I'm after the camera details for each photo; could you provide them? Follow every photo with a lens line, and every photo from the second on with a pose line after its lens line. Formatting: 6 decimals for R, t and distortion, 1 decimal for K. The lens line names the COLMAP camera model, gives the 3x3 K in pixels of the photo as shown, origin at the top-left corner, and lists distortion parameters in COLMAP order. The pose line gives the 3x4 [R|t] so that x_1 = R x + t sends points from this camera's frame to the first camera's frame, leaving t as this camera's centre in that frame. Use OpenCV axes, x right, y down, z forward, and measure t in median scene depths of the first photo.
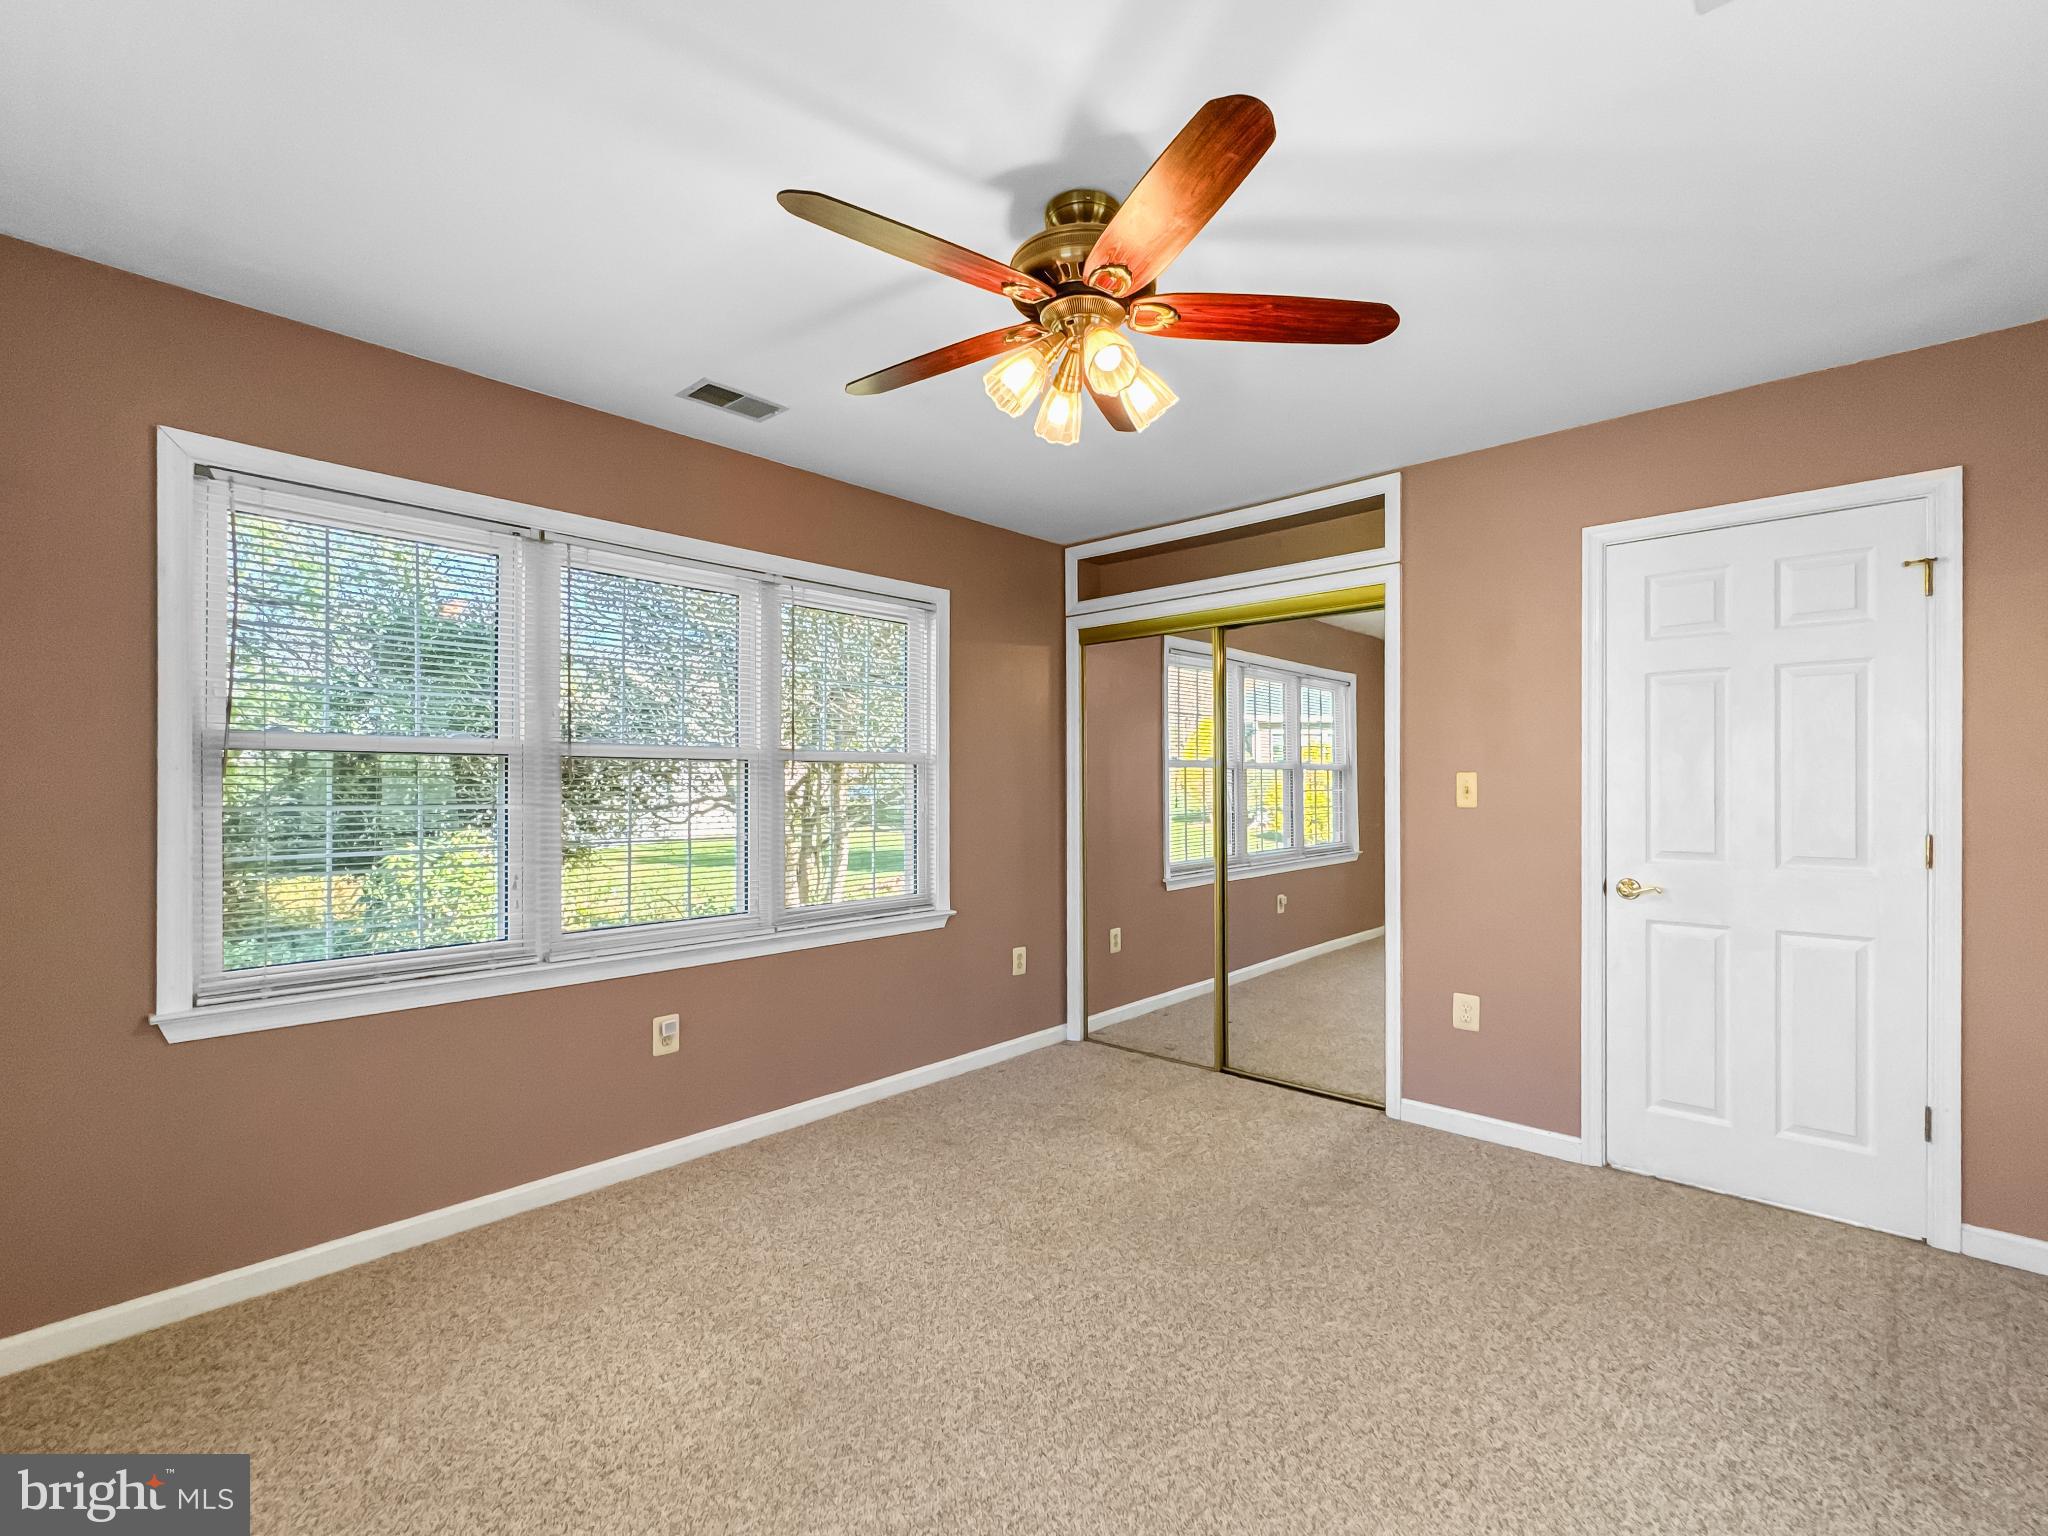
lens RADIAL K [[917.7, 0, 1031.0], [0, 917.7, 785.3], [0, 0, 1]] dist [-0.000610, -0.000294]
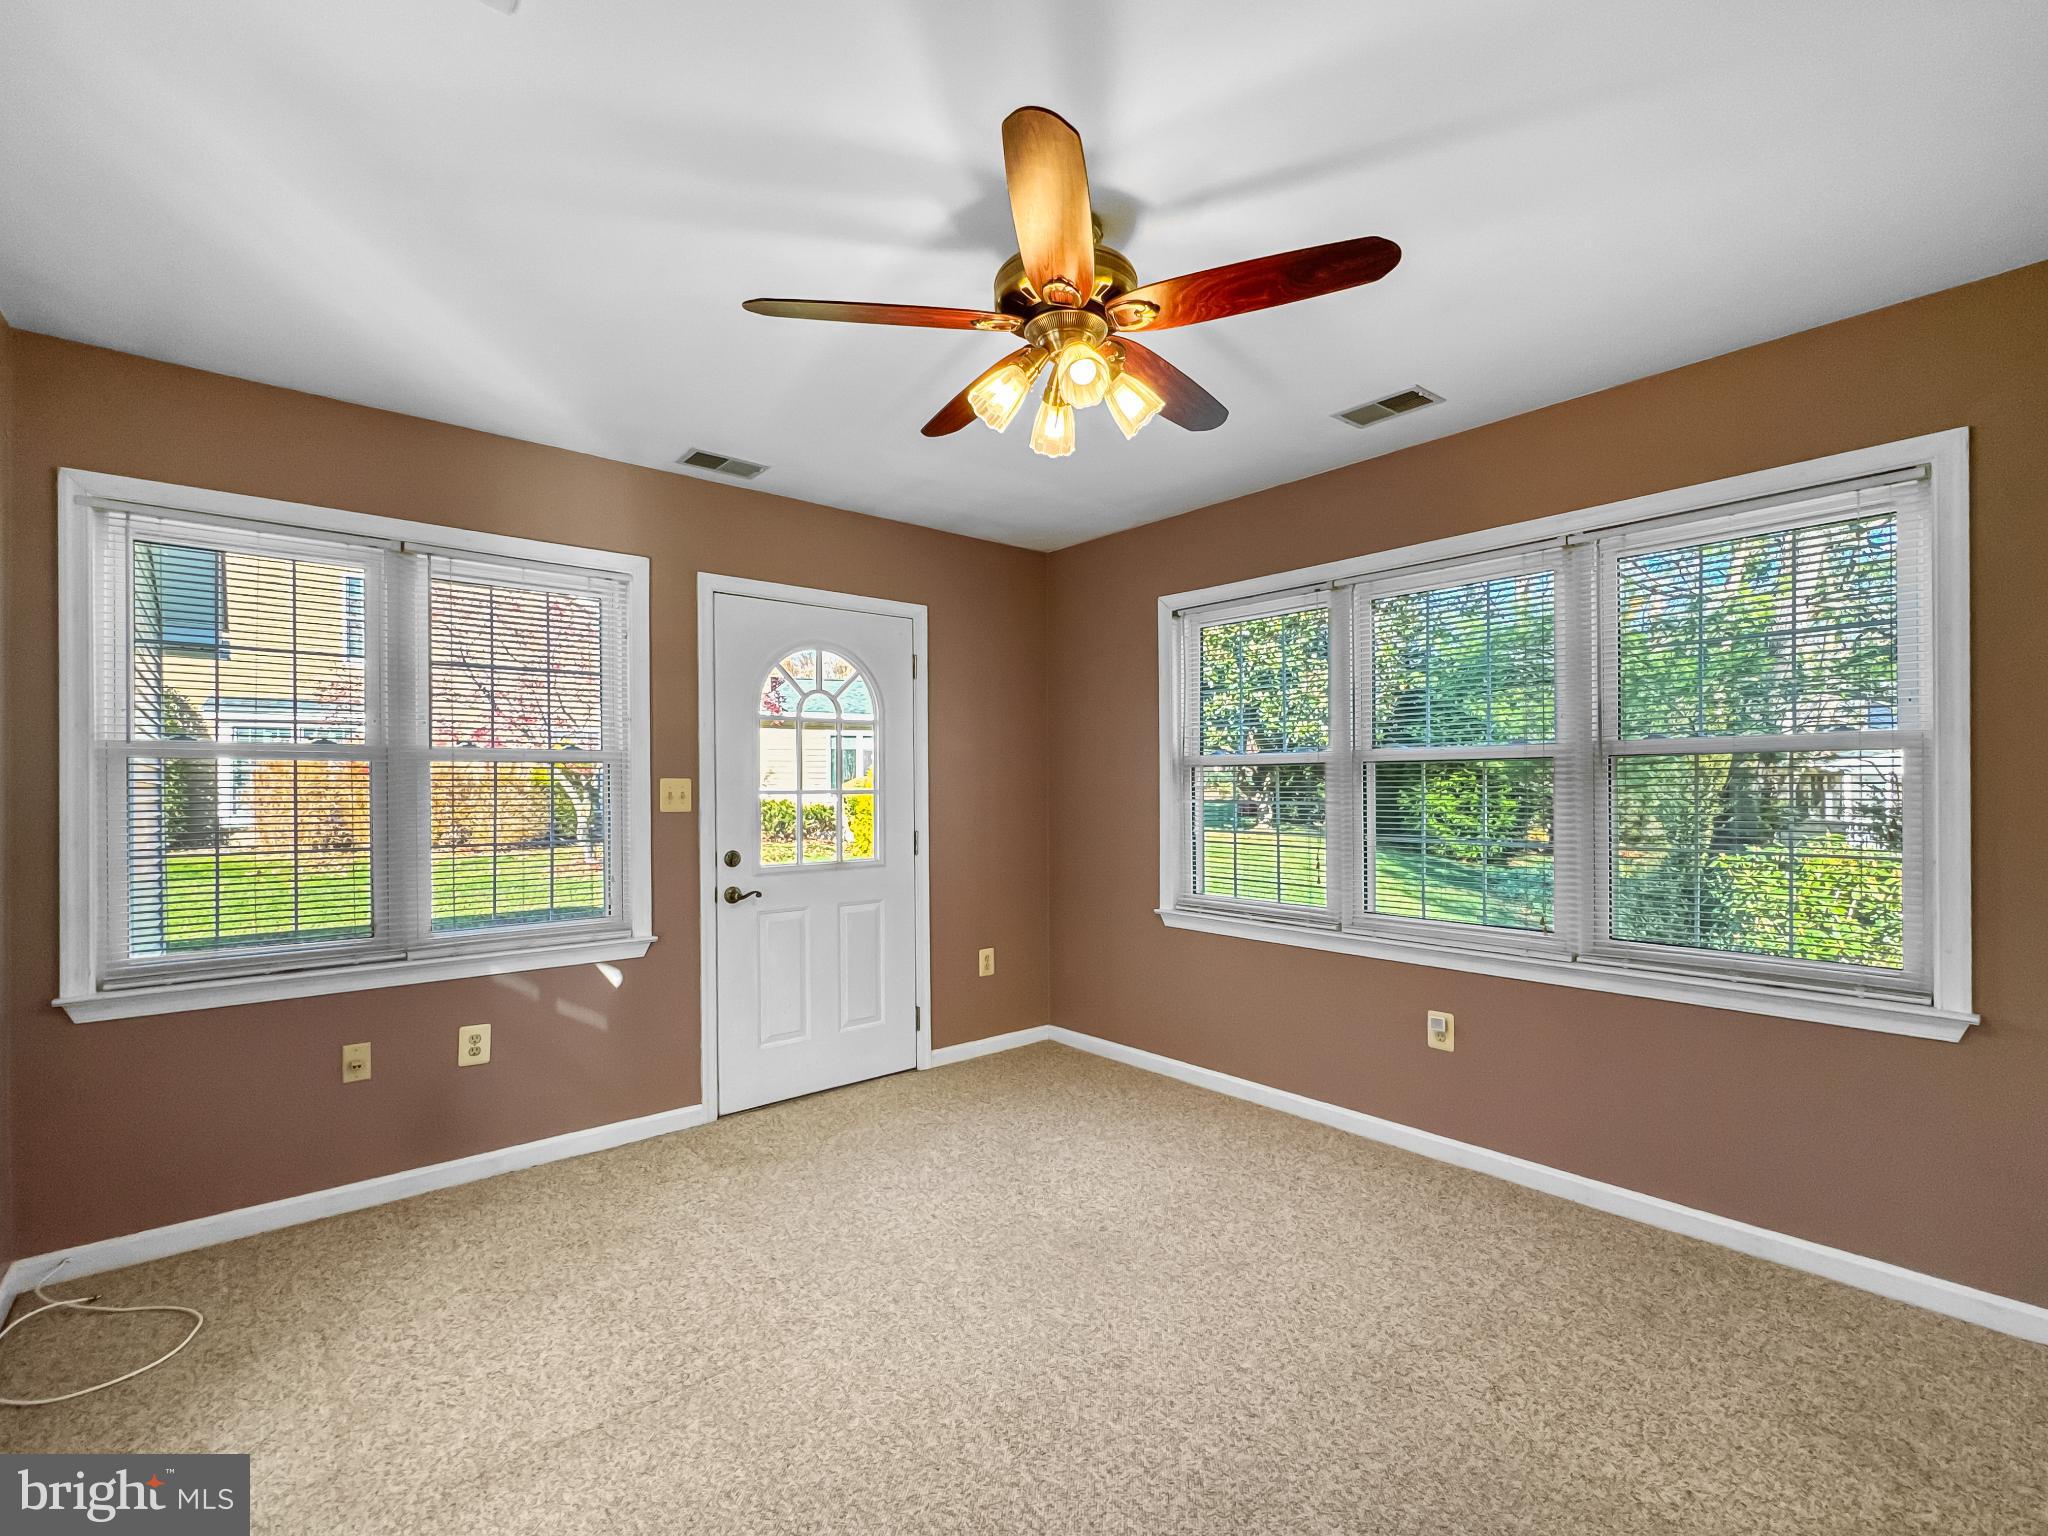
lens RADIAL K [[917.7, 0, 1031.0], [0, 917.7, 785.3], [0, 0, 1]] dist [-0.000610, -0.000294]
pose [[-0.112865, 0.001791, -0.993609, 0.738909], [0.007747, 0.999970, 0.000922, -0.006924], [0.993580, -0.007594, -0.112876, 0.731512]]
